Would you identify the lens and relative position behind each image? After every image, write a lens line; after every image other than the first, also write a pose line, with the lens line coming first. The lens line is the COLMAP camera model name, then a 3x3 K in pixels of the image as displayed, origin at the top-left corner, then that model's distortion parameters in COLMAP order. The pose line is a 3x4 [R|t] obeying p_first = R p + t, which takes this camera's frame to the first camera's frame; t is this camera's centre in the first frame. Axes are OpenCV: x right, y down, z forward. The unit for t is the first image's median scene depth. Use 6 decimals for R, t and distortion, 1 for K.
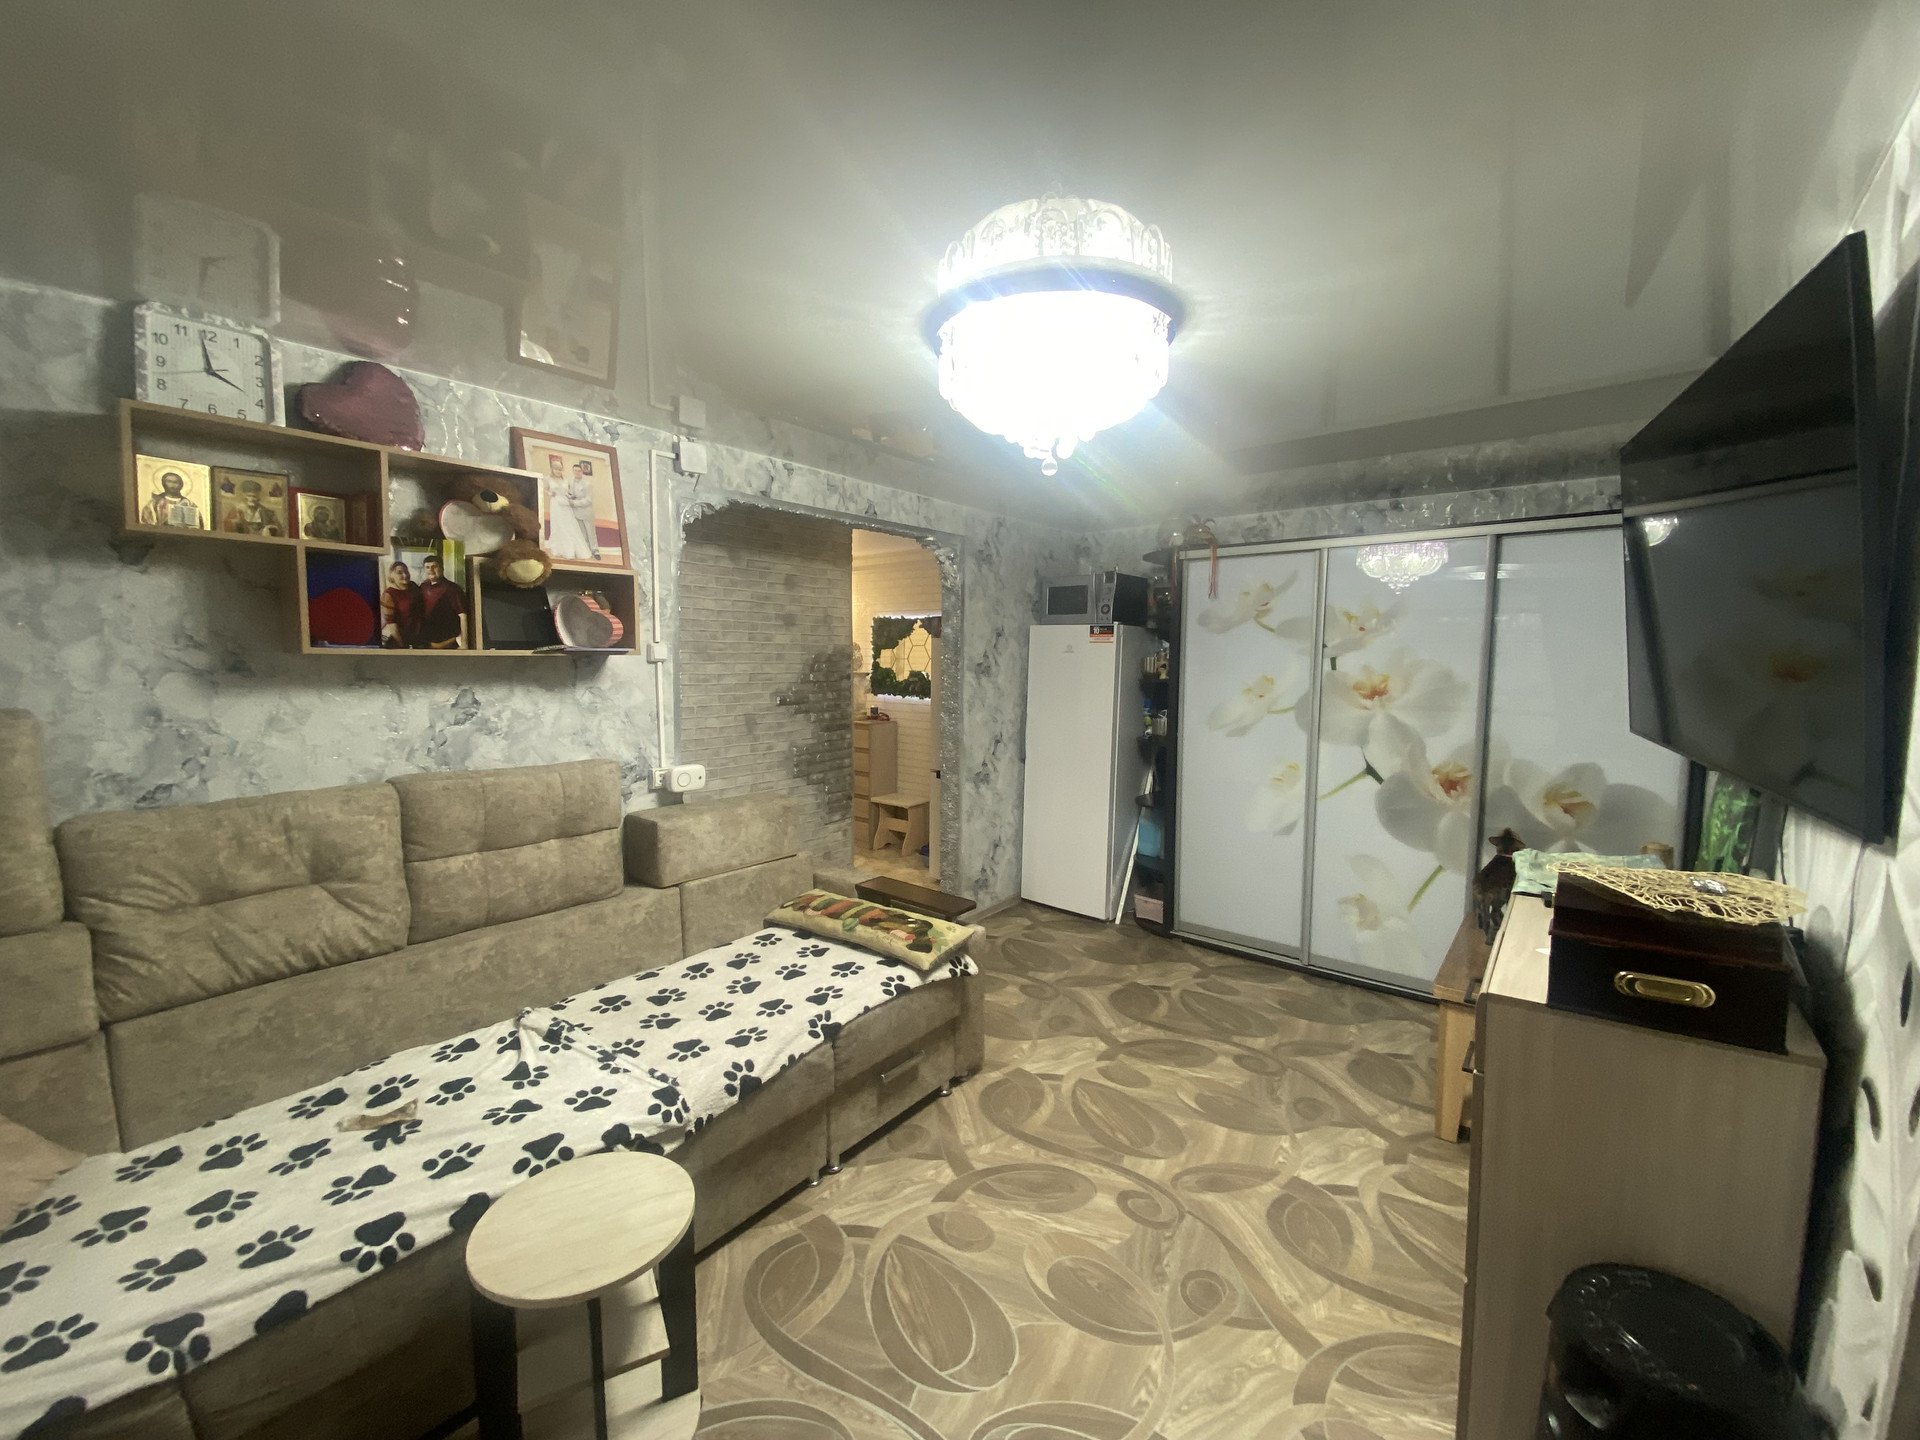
lens RADIAL K [[770.3, 0, 961.1], [0, 770.3, 719.2], [0, 0, 1]] dist [0.000701, -0.012242]
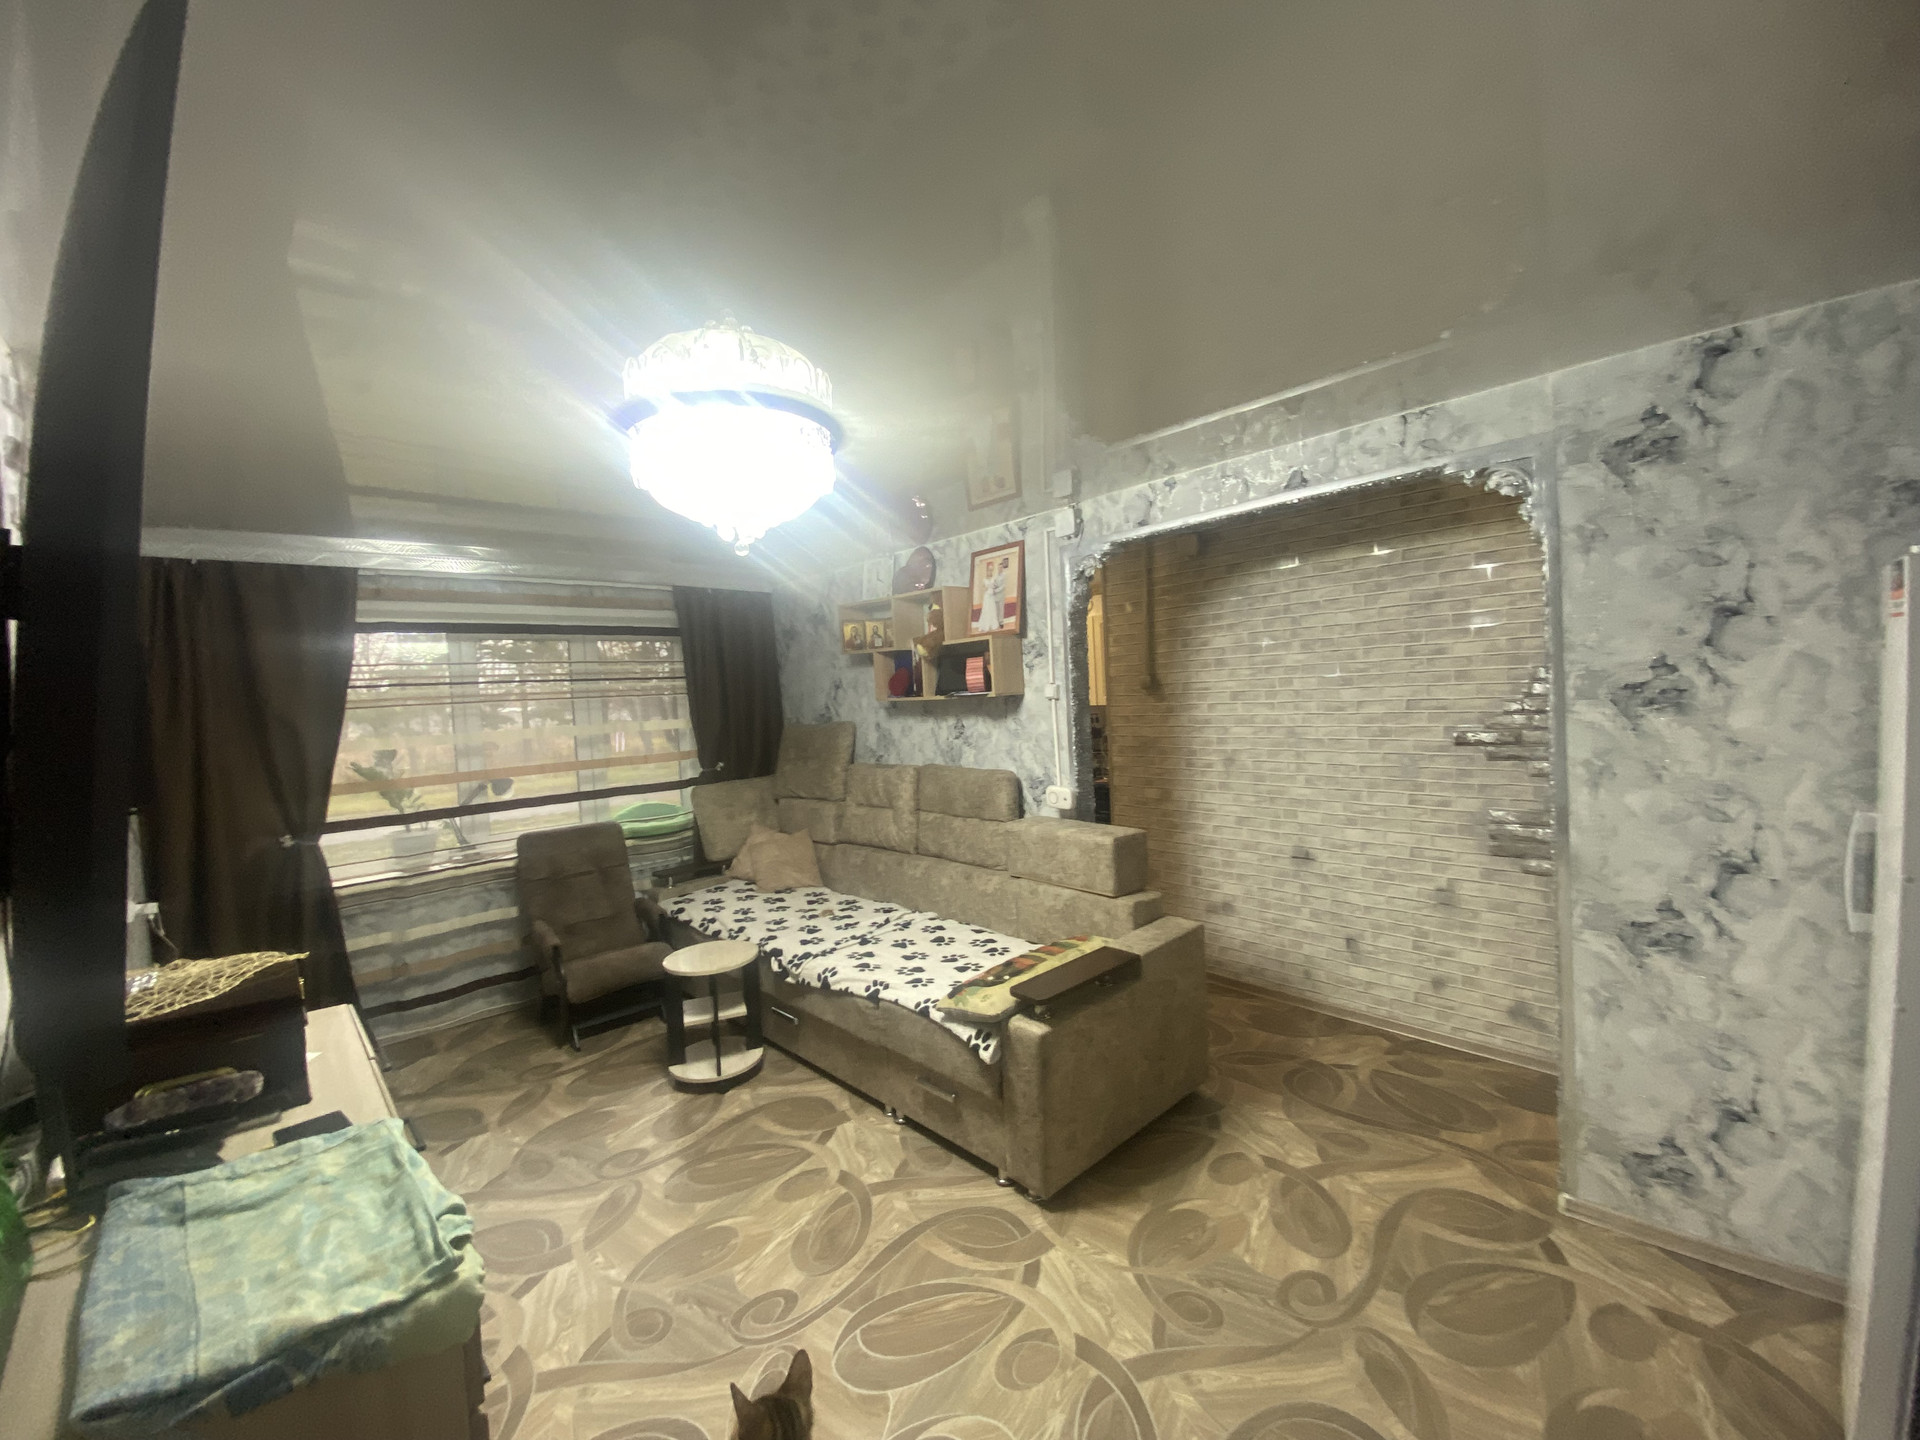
lens RADIAL K [[770.3, 0, 950.2], [0, 770.3, 712.4], [0, 0, 1]] dist [0.000701, -0.012242]
pose [[-0.158466, 0.031585, -0.986859, 0.646581], [-0.030757, 0.998845, 0.036907, -0.071965], [0.986885, 0.036201, -0.157312, 0.795081]]
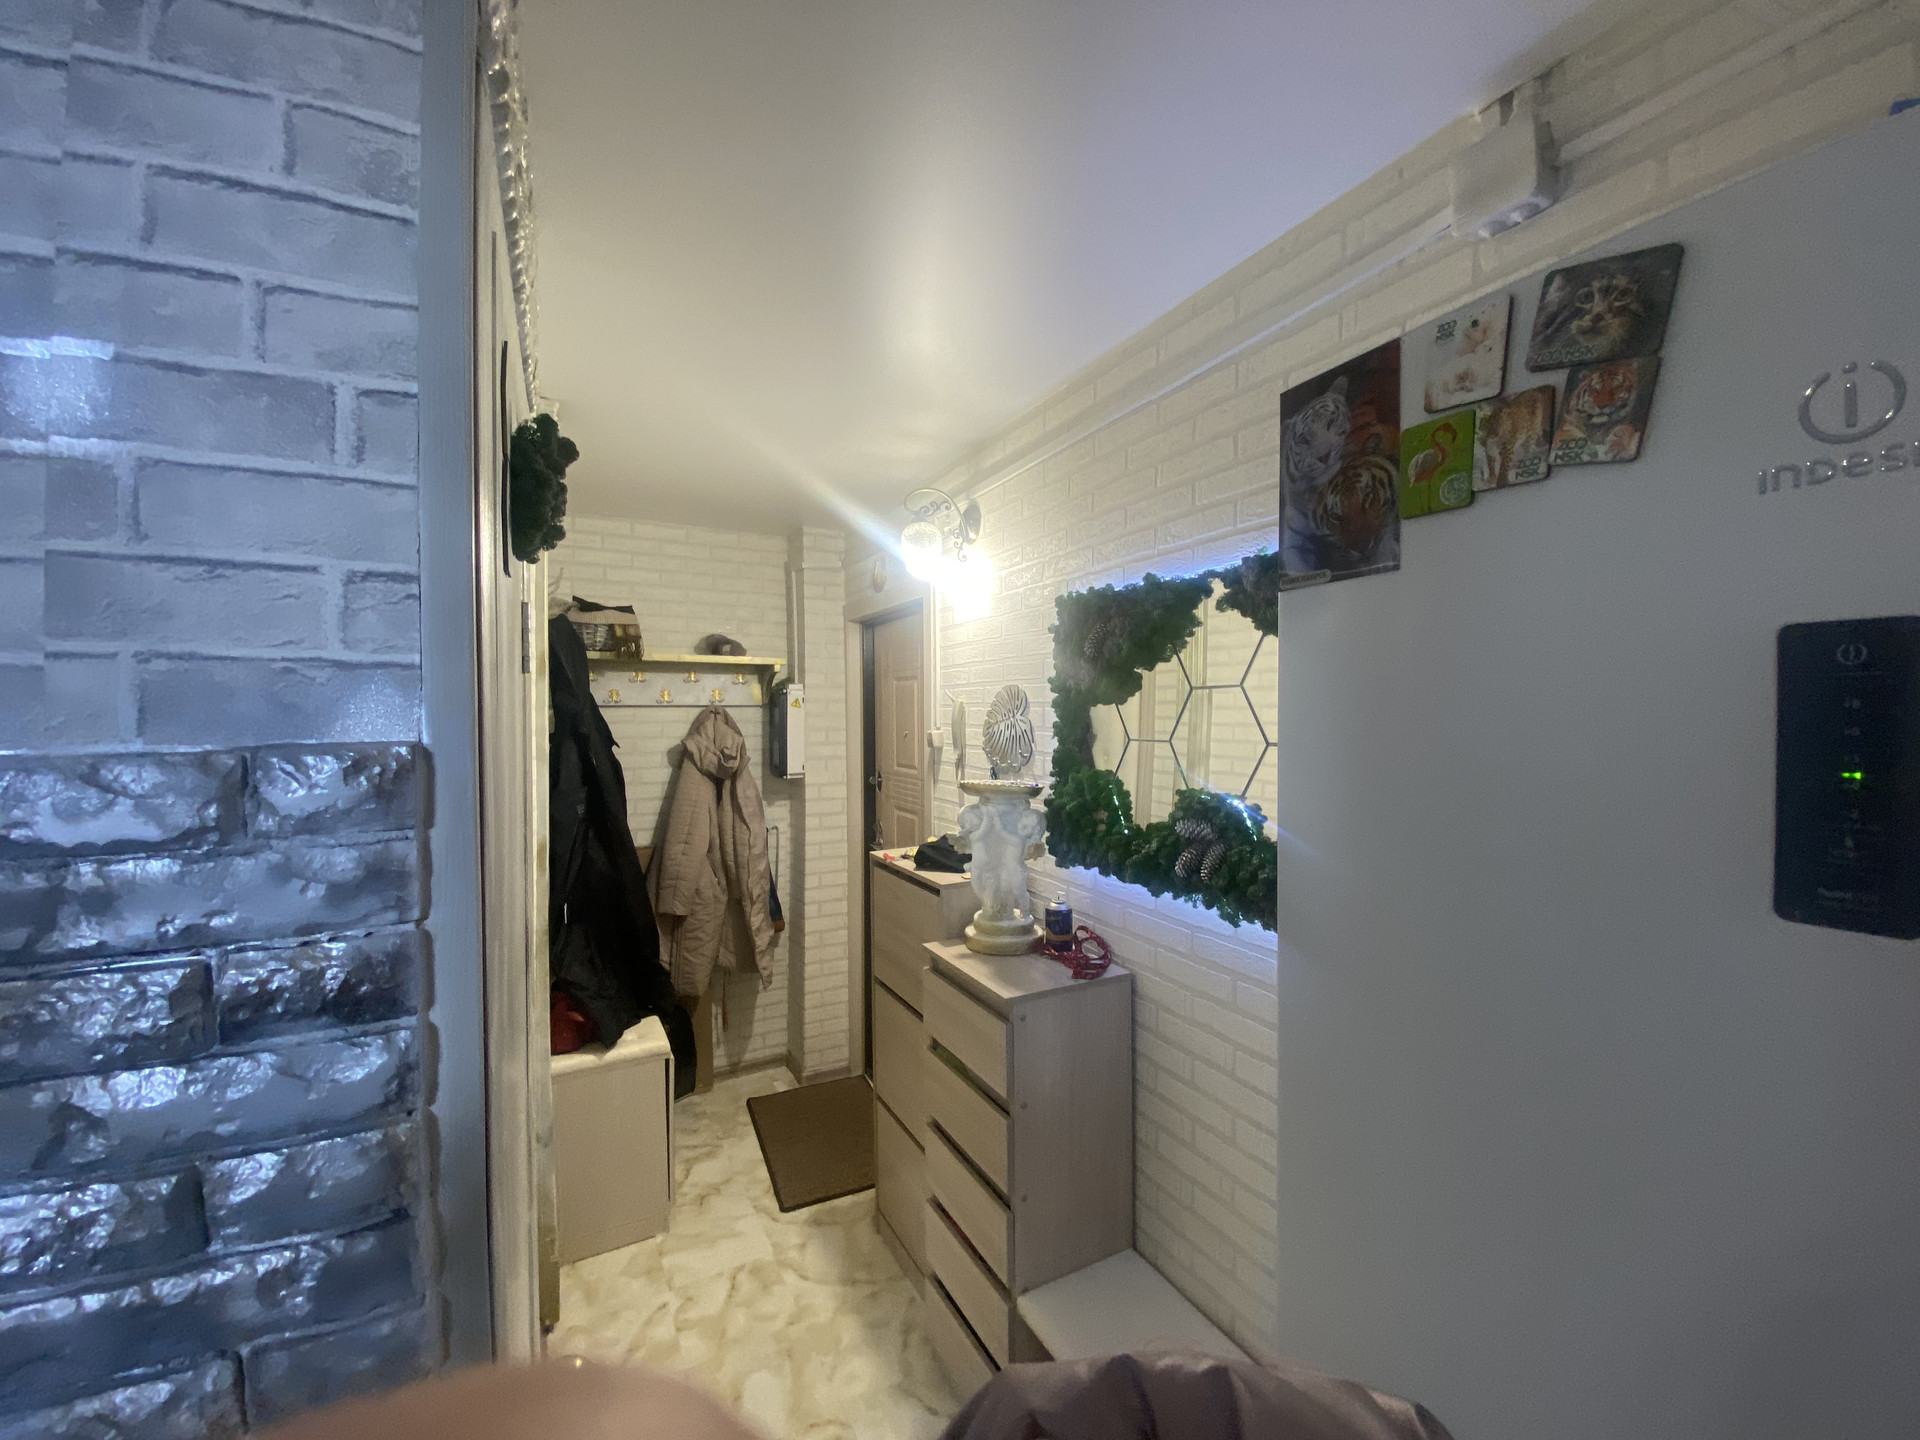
lens RADIAL K [[770.3, 0, 968.0], [0, 770.3, 714.7], [0, 0, 1]] dist [0.000701, -0.012242]
pose [[0.913521, -0.008902, -0.406694, -0.048140], [-0.022563, 0.997113, -0.072506, -0.111893], [0.406165, 0.075412, 0.910683, 1.247434]]
